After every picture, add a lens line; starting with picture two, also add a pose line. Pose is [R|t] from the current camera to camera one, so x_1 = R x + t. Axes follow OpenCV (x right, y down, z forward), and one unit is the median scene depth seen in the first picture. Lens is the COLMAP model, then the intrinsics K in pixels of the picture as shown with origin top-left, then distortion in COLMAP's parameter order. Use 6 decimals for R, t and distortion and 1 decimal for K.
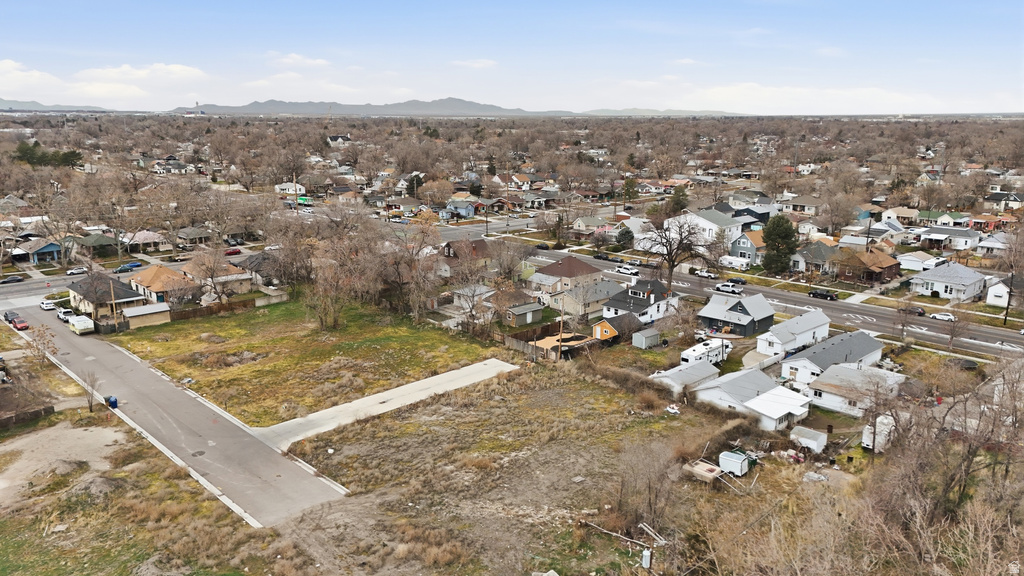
lens RADIAL K [[743.0, 0, 512.0], [0, 743.0, 288.0], [0, 0, 1]] dist [0.102043, -0.117497]
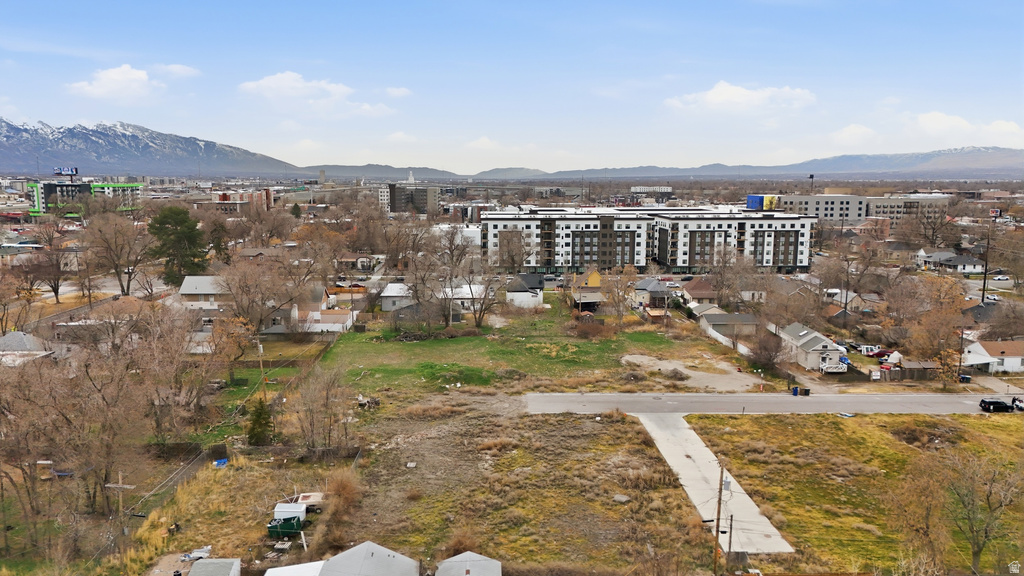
lens RADIAL K [[743.0, 0, 512.0], [0, 743.0, 288.0], [0, 0, 1]] dist [0.102043, -0.117497]
pose [[-0.671340, 0.100597, -0.734290, 0.575213], [-0.173847, 0.941731, 0.287959, -0.243608], [0.720472, 0.320973, -0.614733, 1.279458]]
